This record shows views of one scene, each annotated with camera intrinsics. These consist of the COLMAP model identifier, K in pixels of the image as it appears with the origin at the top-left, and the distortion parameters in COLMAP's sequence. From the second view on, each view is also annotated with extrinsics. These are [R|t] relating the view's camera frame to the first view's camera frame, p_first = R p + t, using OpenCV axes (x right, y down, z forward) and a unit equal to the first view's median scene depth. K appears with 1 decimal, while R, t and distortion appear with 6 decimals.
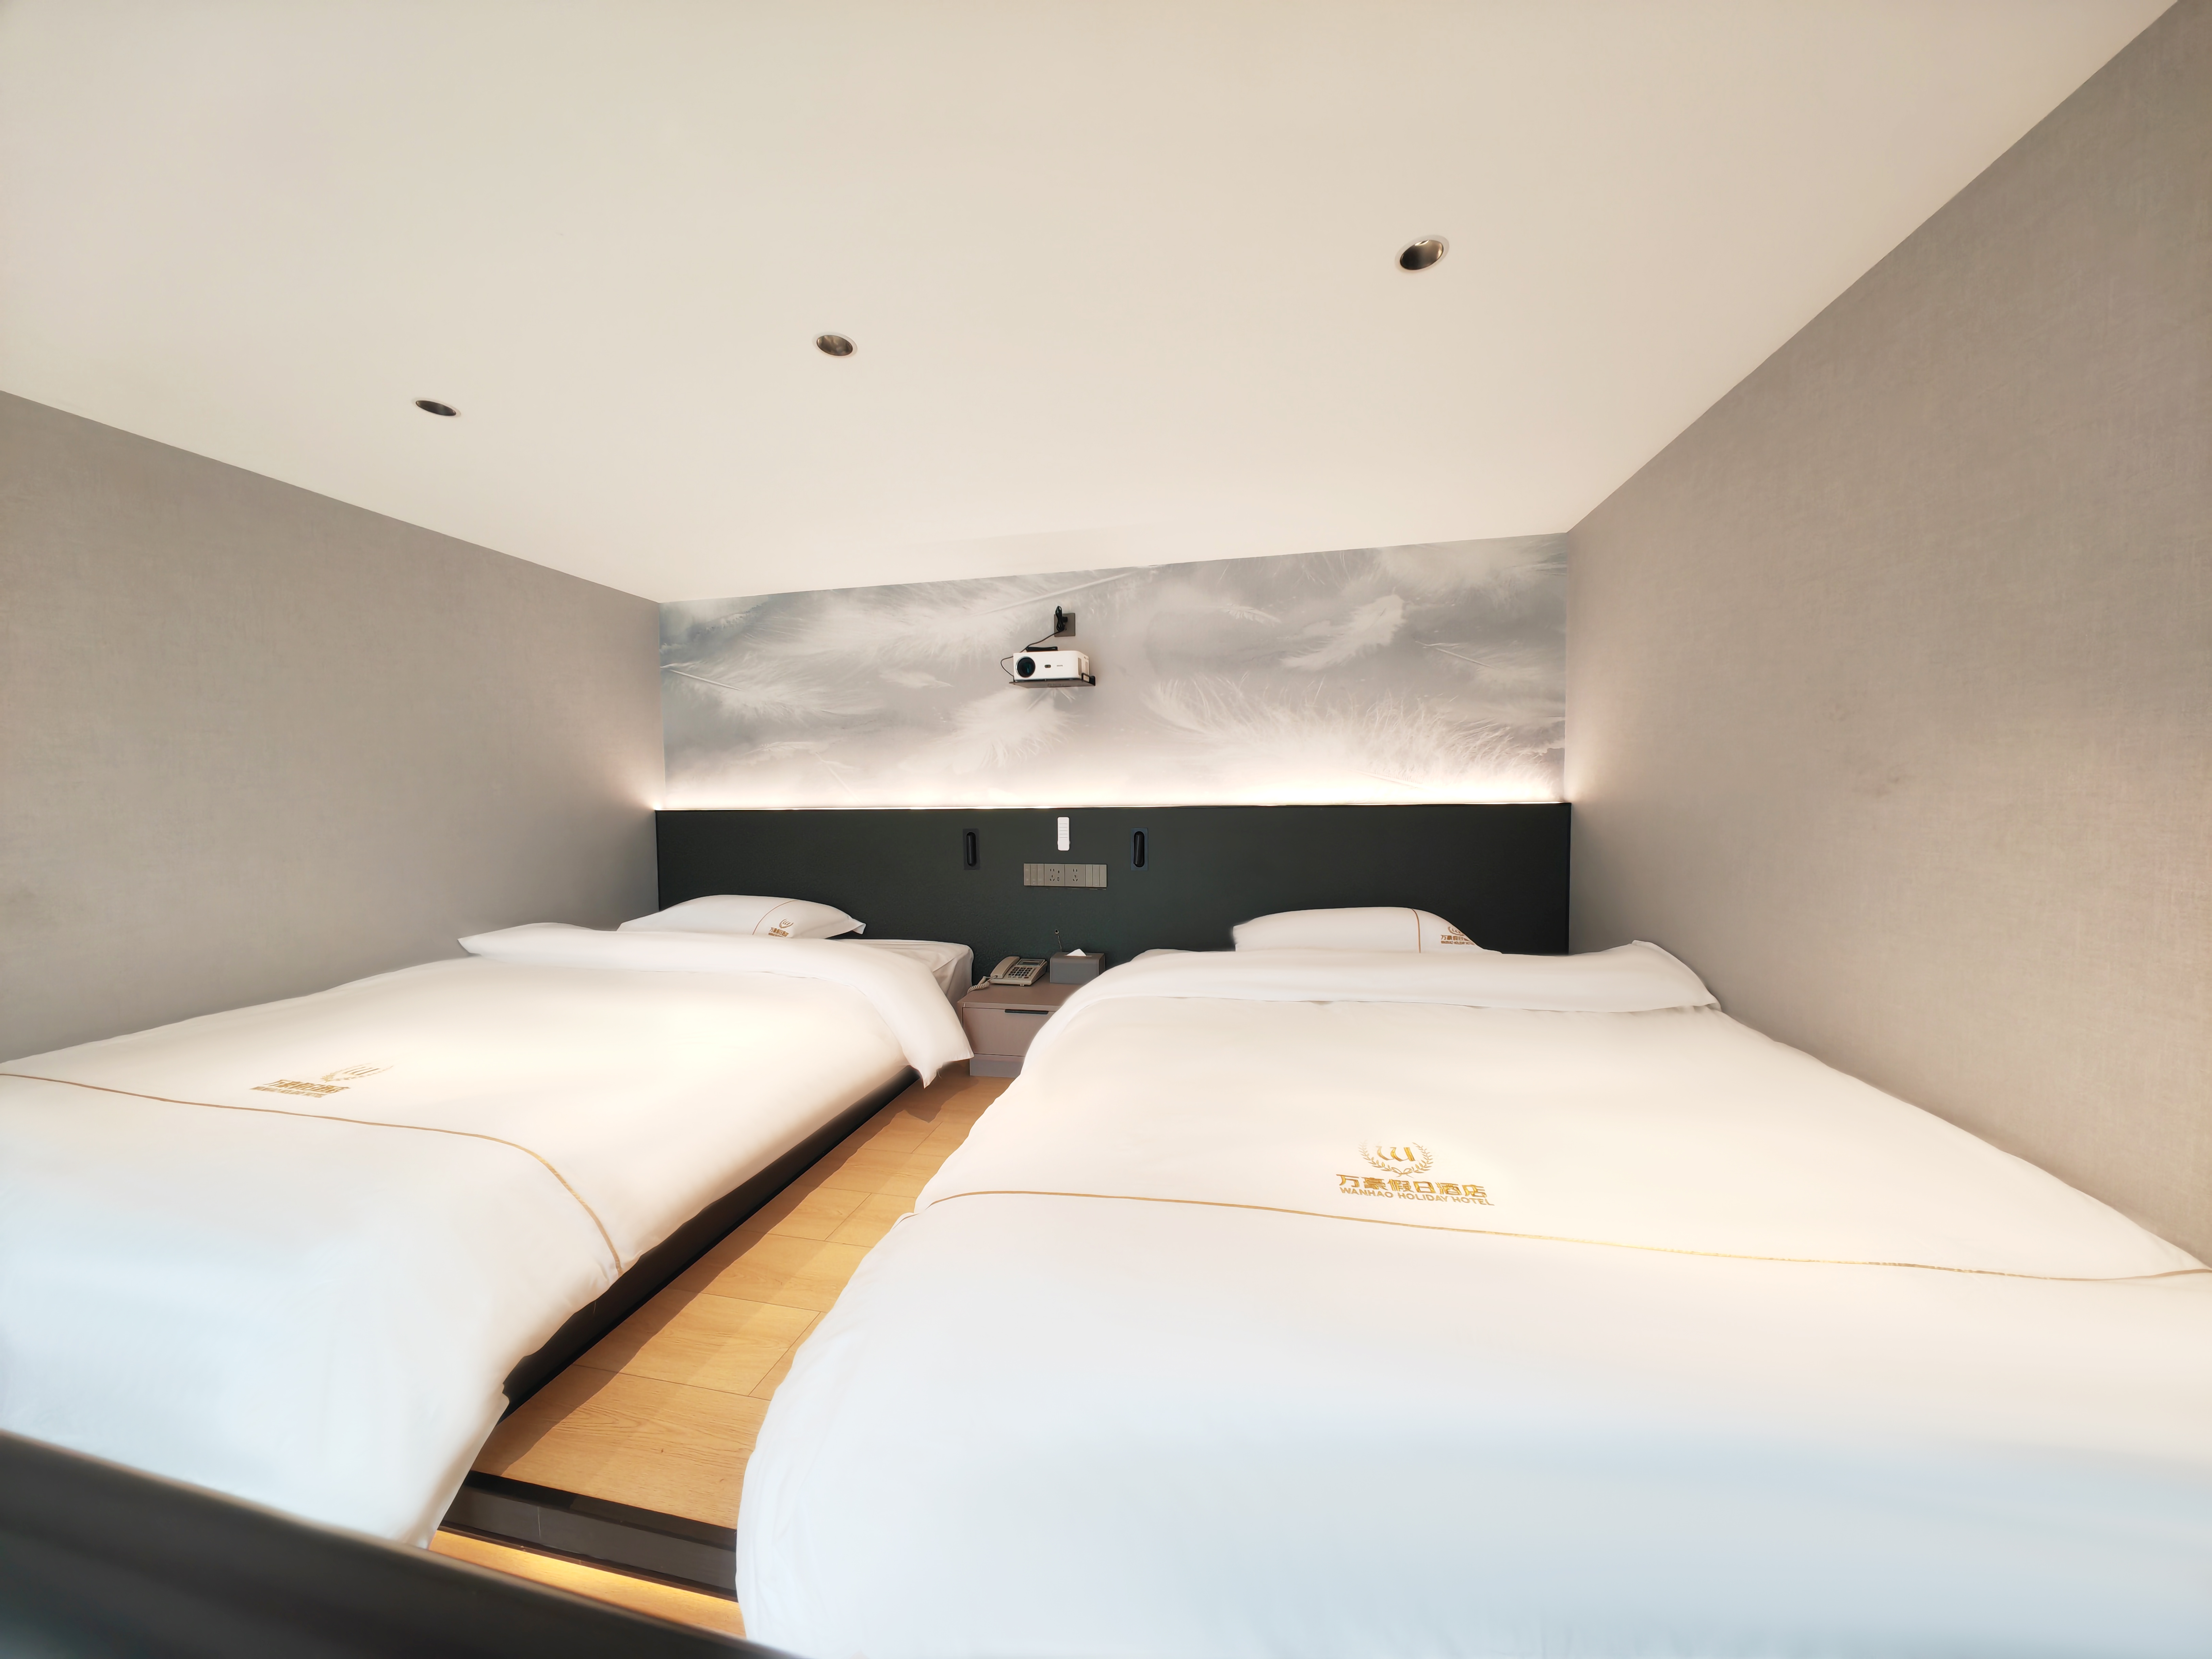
lens RADIAL K [[724.2, 0, 1112.1], [0, 724.2, 827.0], [0, 0, 1]] dist [-0.001380, 0.000075]
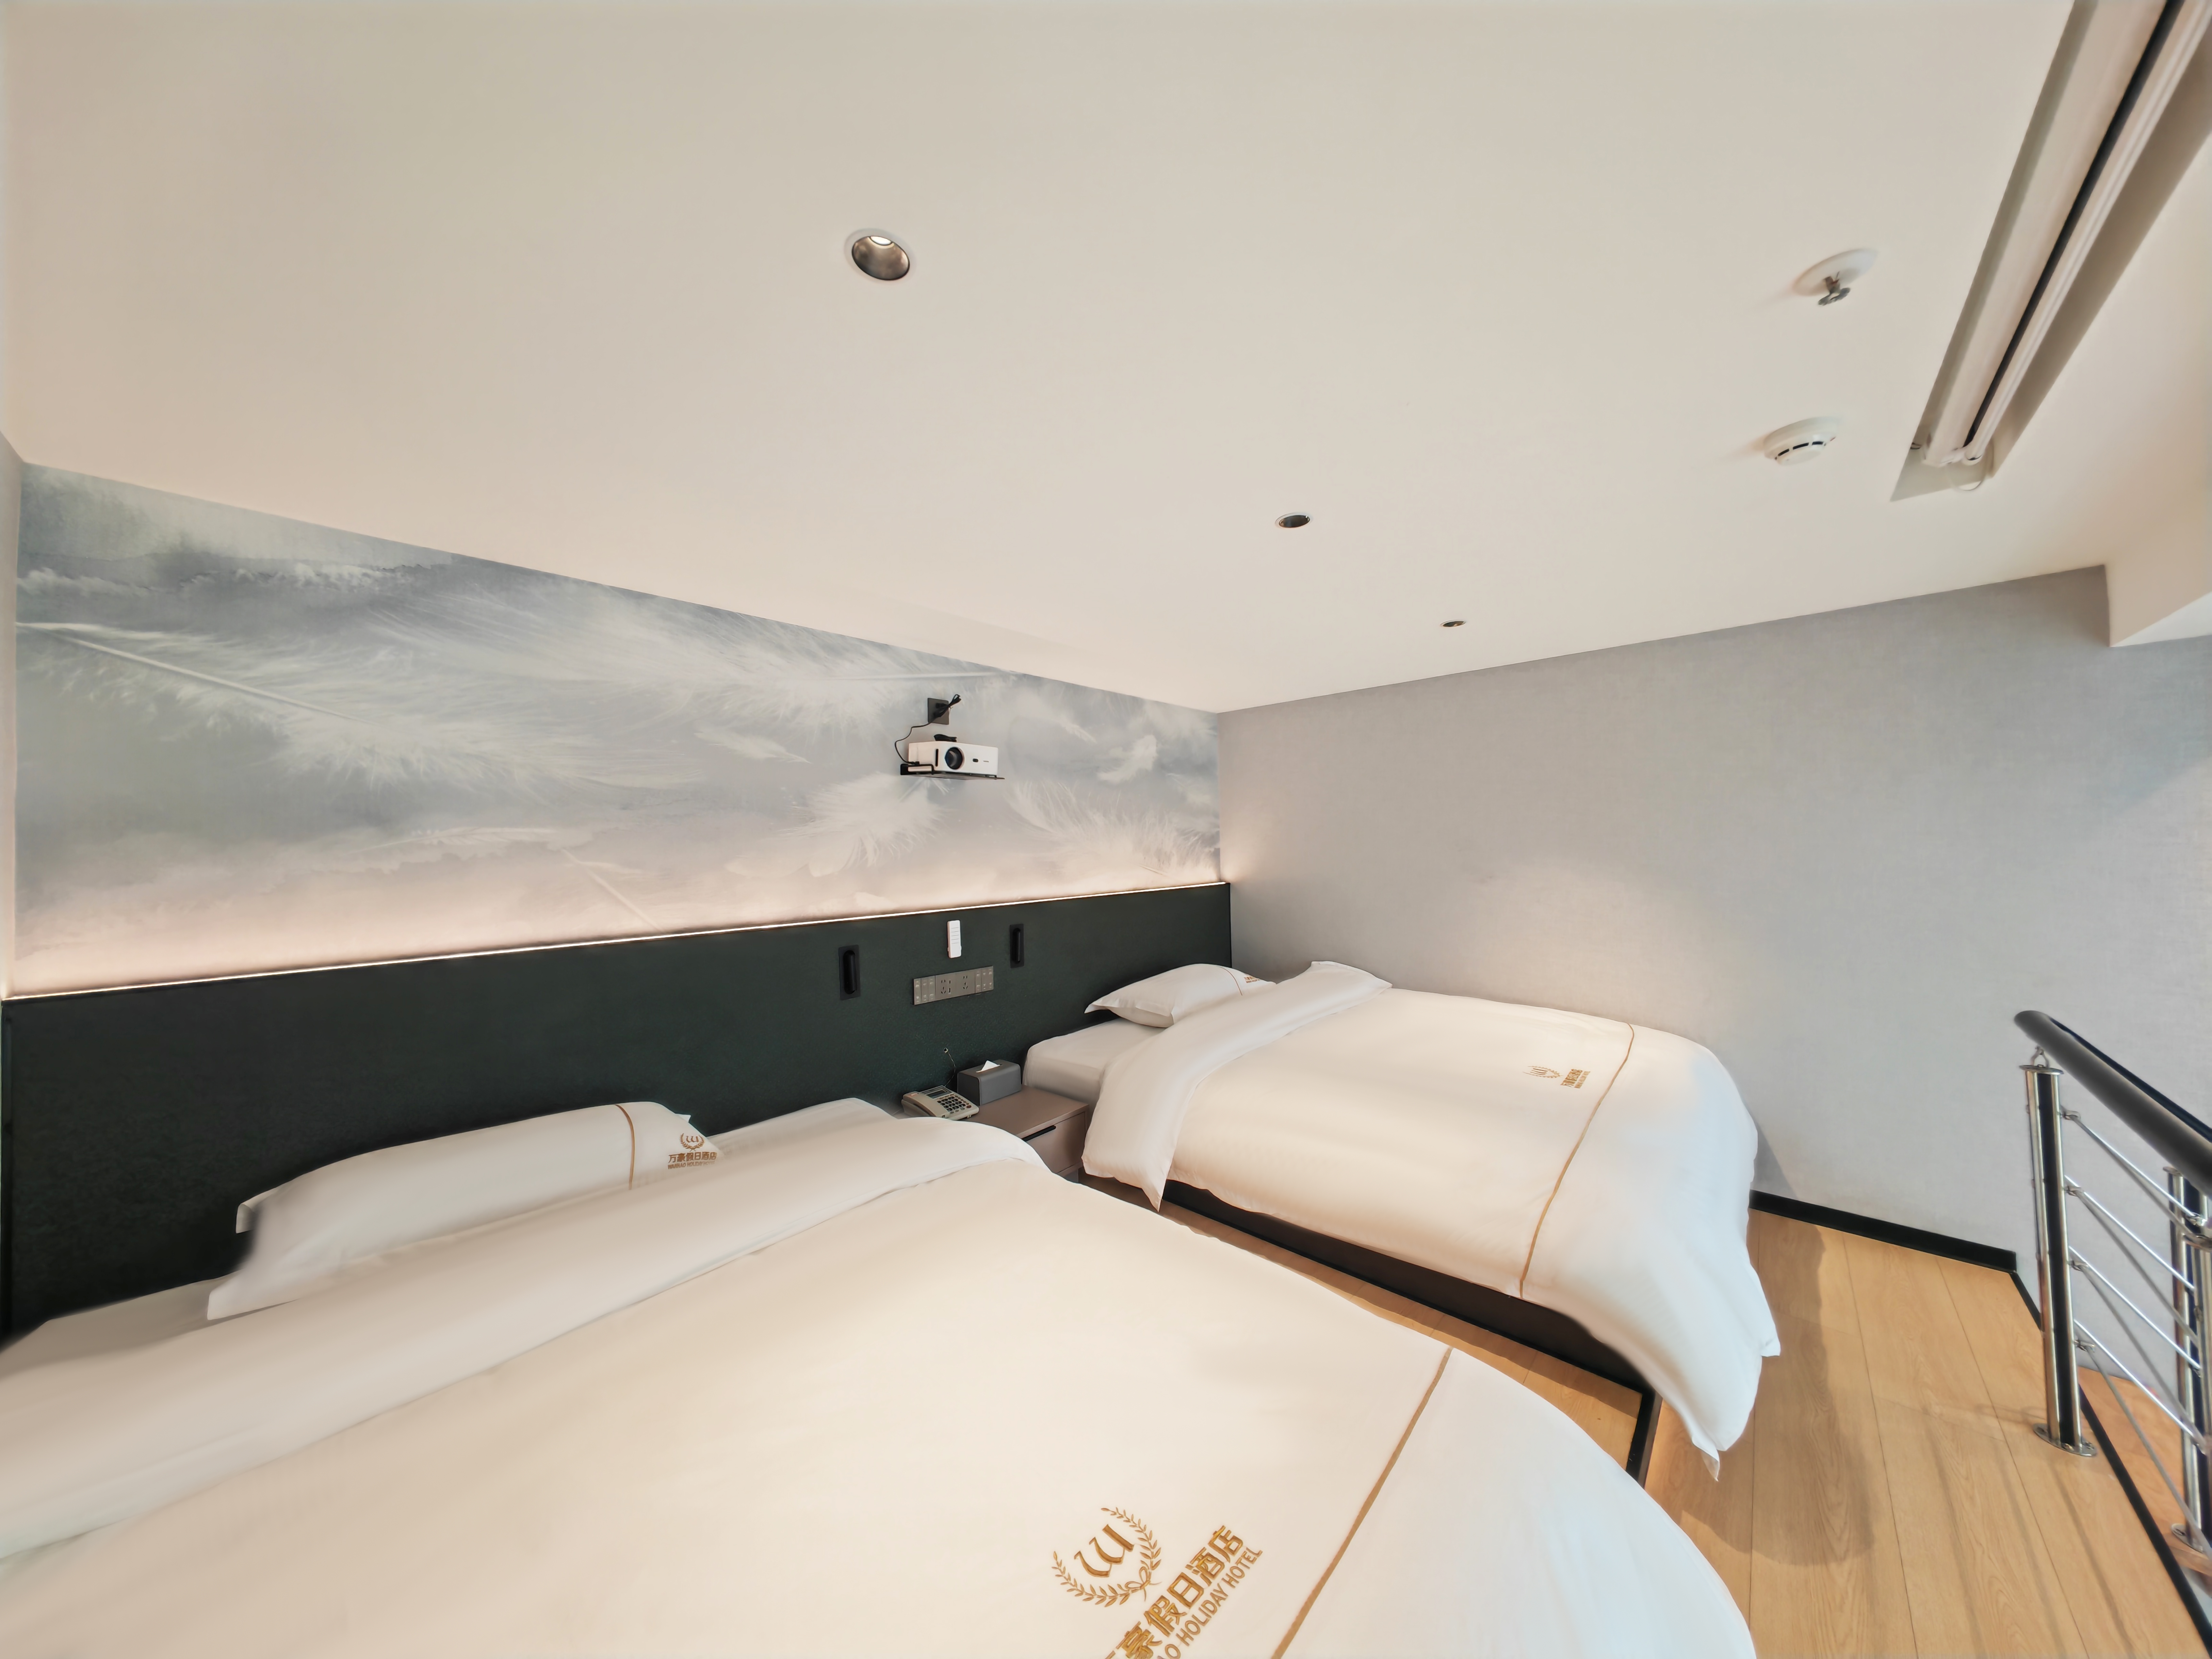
lens RADIAL K [[724.2, 0, 1112.1], [0, 724.2, 827.0], [0, 0, 1]] dist [-0.001380, 0.000075]
pose [[0.509330, 0.021280, 0.860308, -0.737097], [0.050626, 0.997222, -0.054639, -0.069806], [-0.859081, 0.071383, 0.506838, 0.349458]]
